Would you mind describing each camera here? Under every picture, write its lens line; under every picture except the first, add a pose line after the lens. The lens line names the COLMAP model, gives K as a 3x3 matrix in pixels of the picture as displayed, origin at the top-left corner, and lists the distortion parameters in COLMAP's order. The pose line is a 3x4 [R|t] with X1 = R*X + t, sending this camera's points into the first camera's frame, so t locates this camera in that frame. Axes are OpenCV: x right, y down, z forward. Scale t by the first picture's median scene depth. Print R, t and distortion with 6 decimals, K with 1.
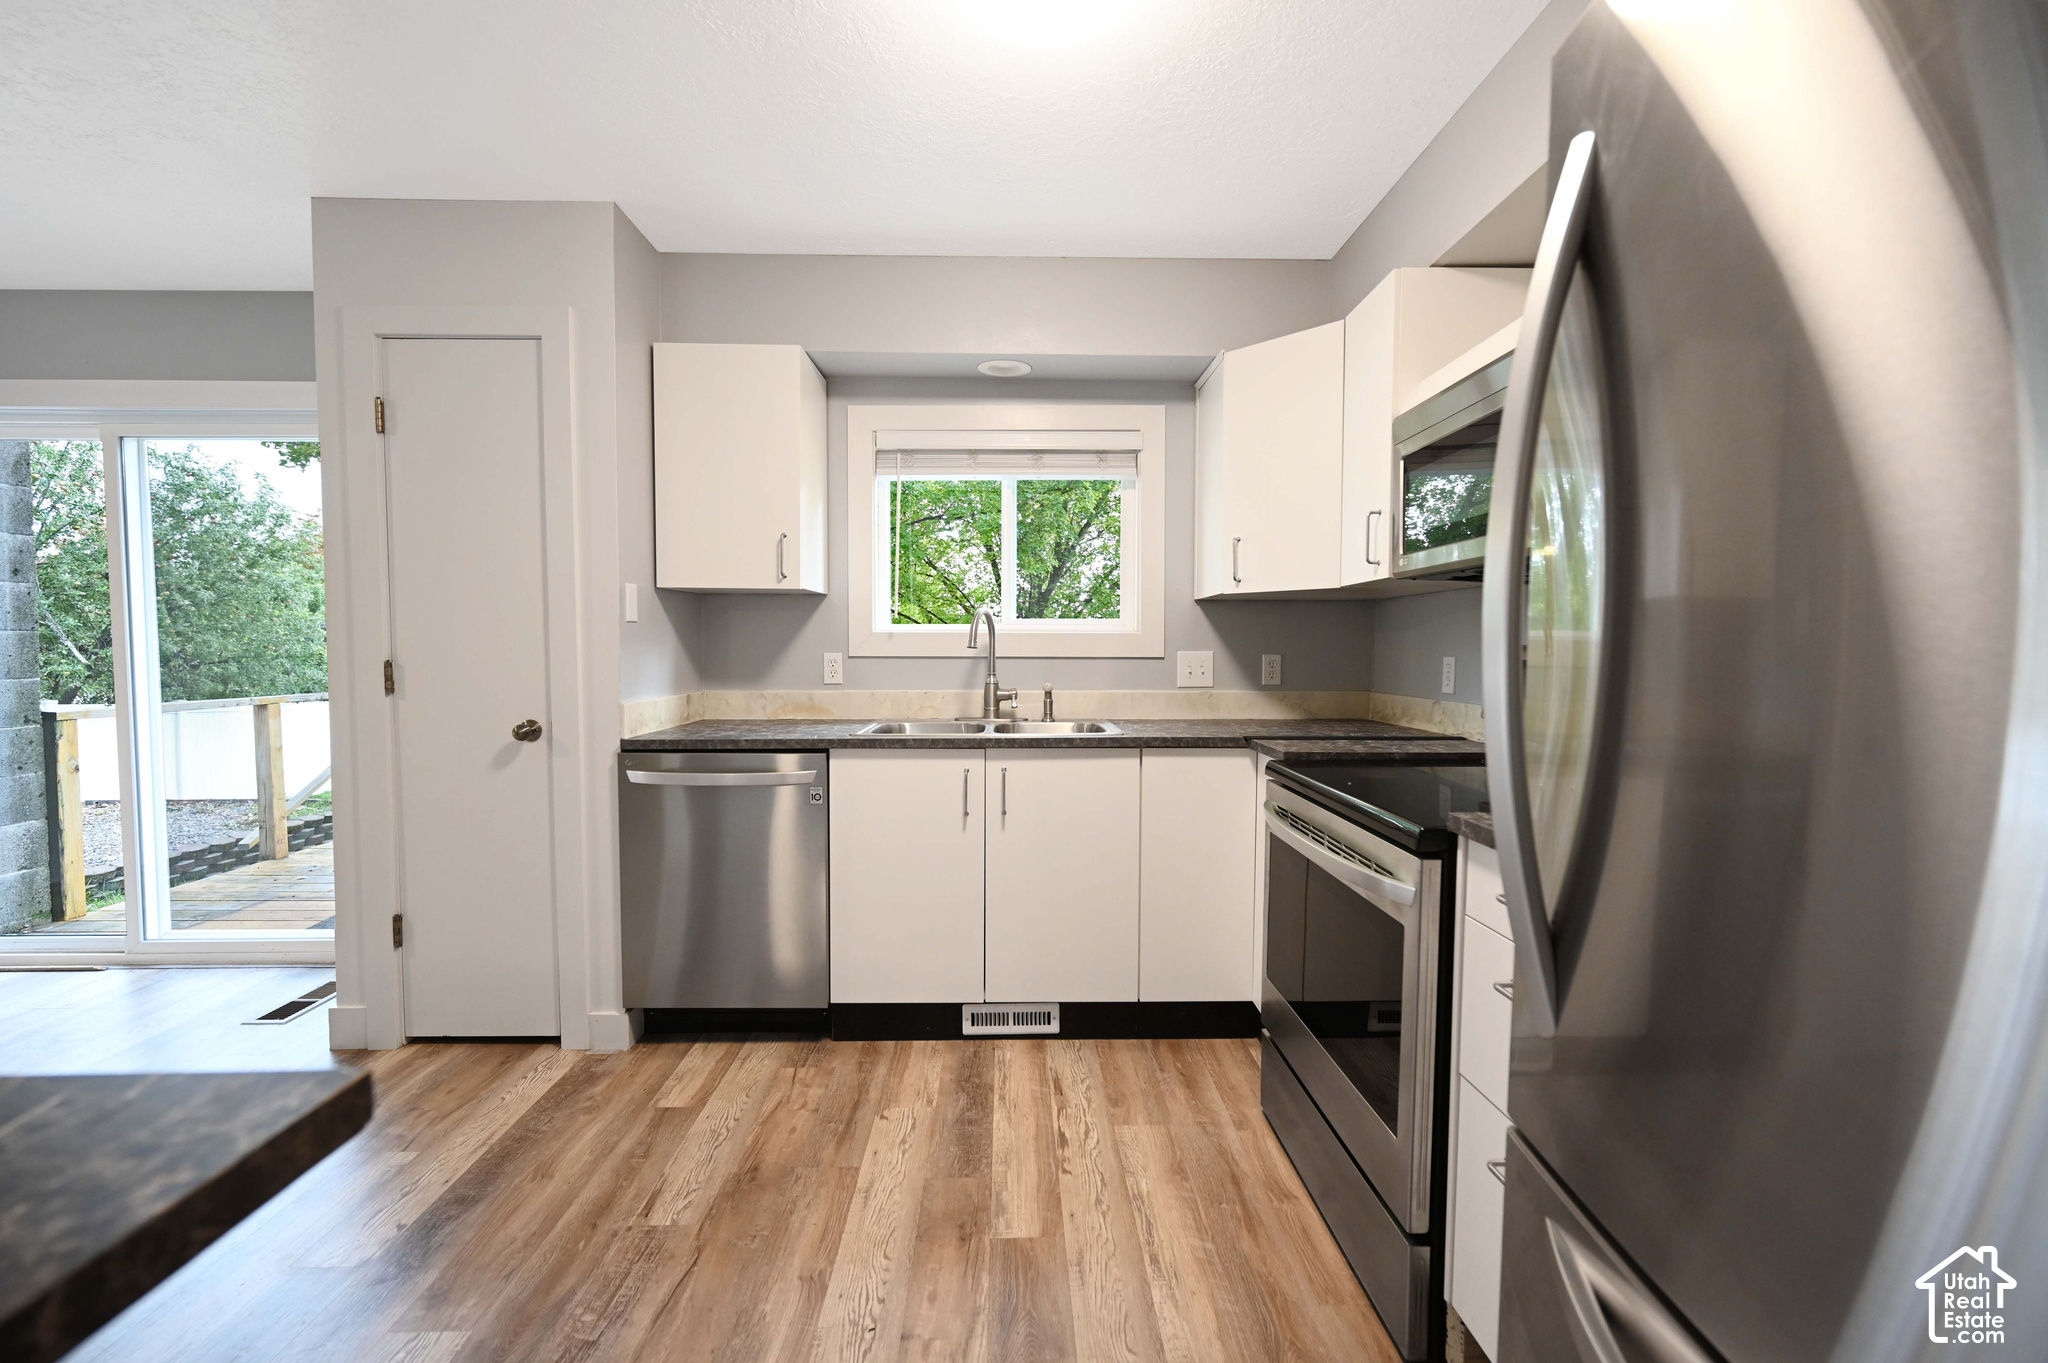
lens RADIAL K [[822.9, 0, 1024.0], [0, 822.9, 681.5], [0, 0, 1]] dist [-0.001135, 0.000028]
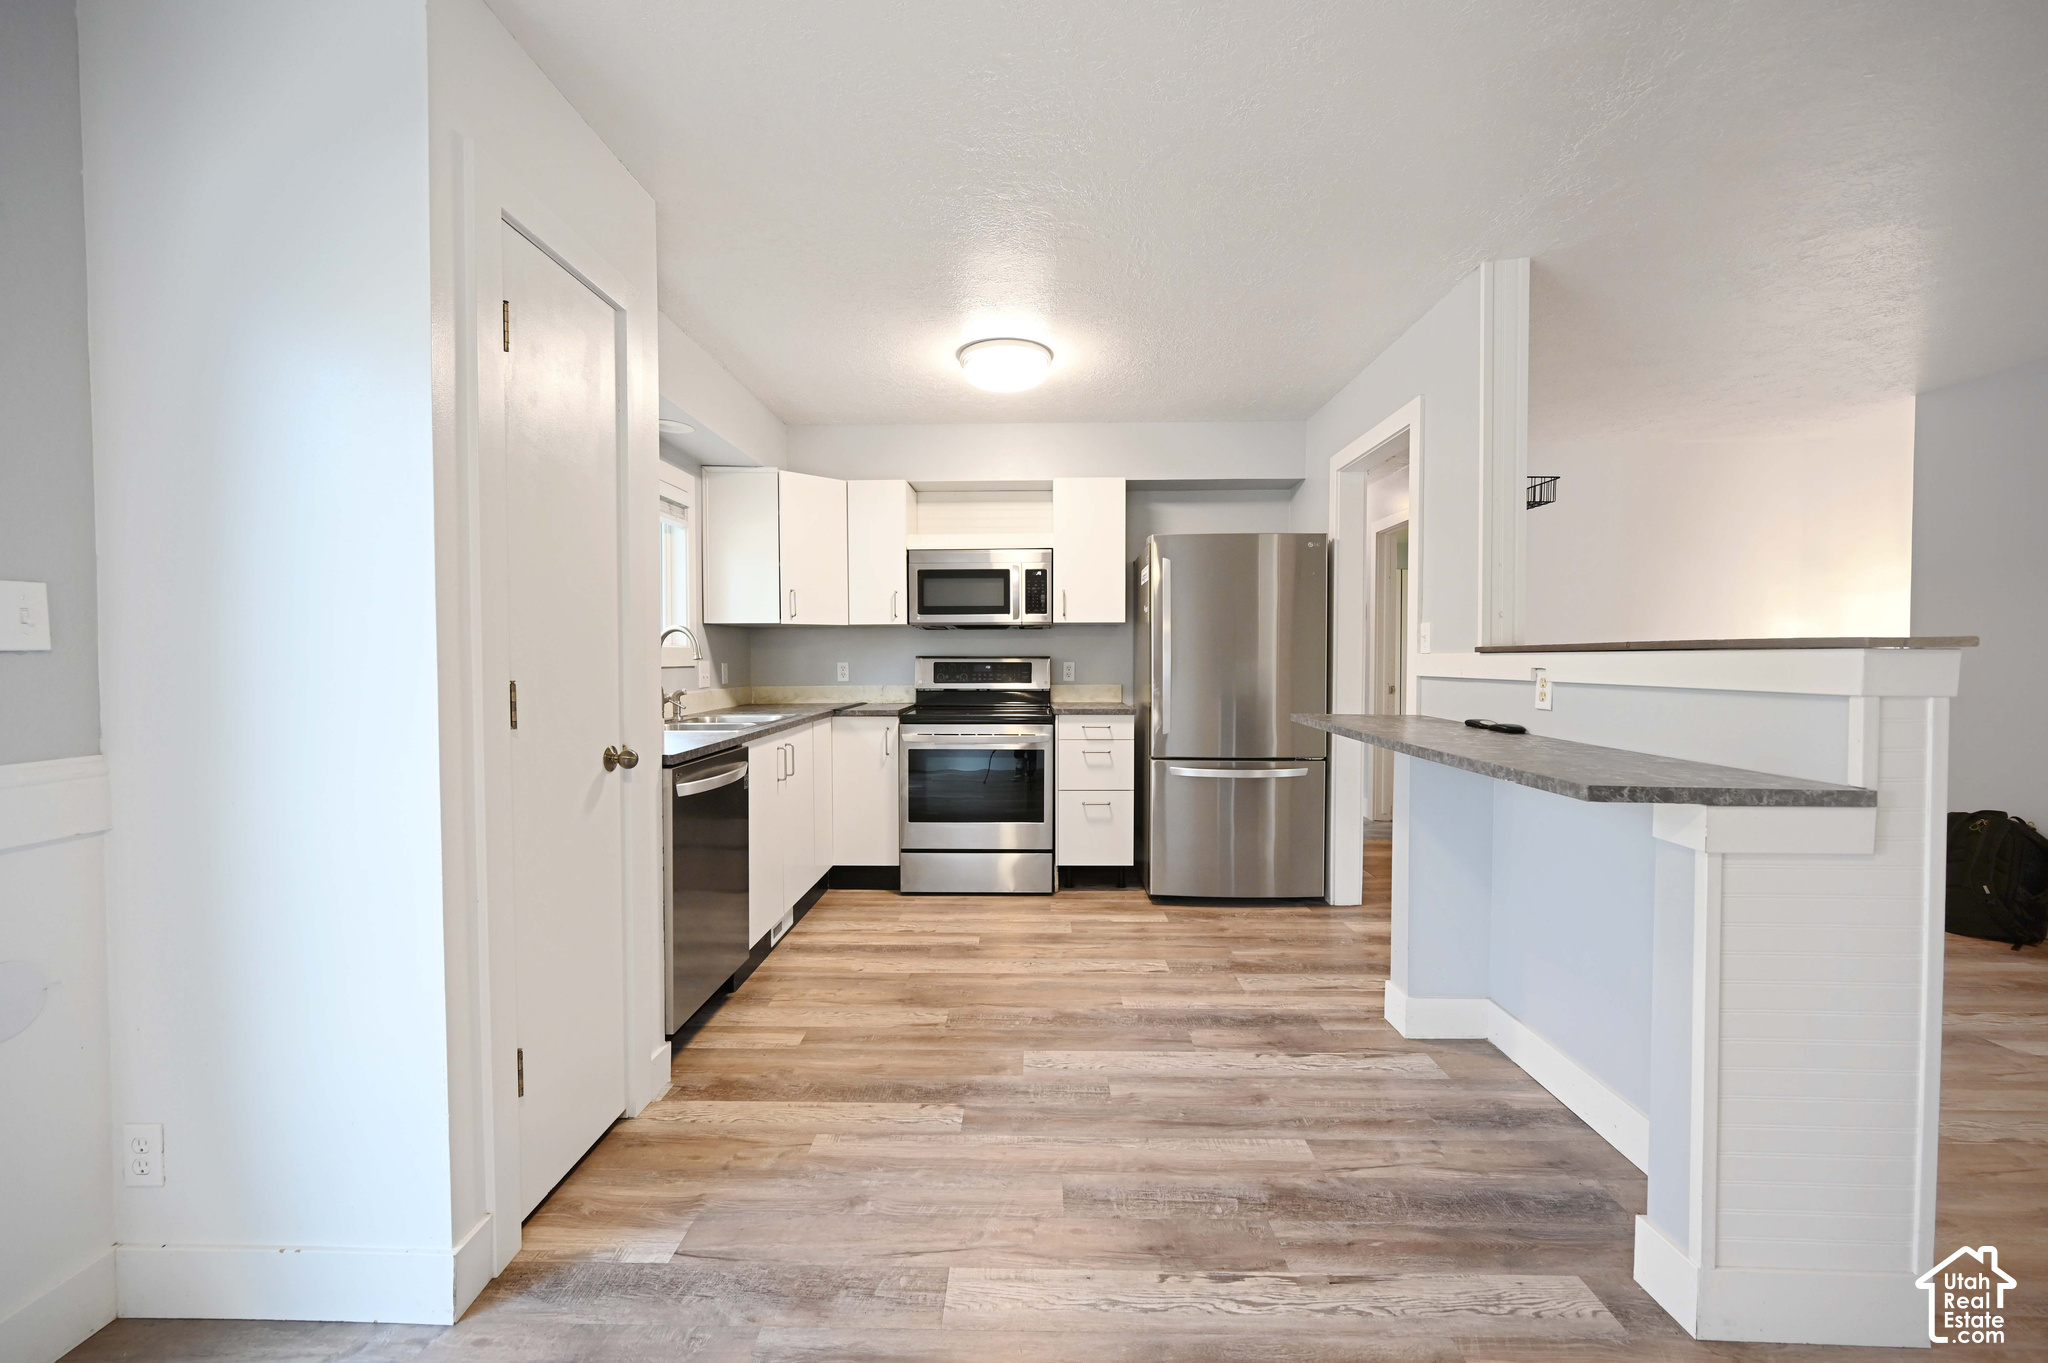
lens RADIAL K [[822.9, 0, 1024.0], [0, 822.9, 681.5], [0, 0, 1]] dist [-0.001135, 0.000028]
pose [[0.037318, -0.032814, 0.998765, -1.677634], [0.047550, 0.998387, 0.031025, -0.029819], [-0.998171, 0.046334, 0.038819, 0.631460]]
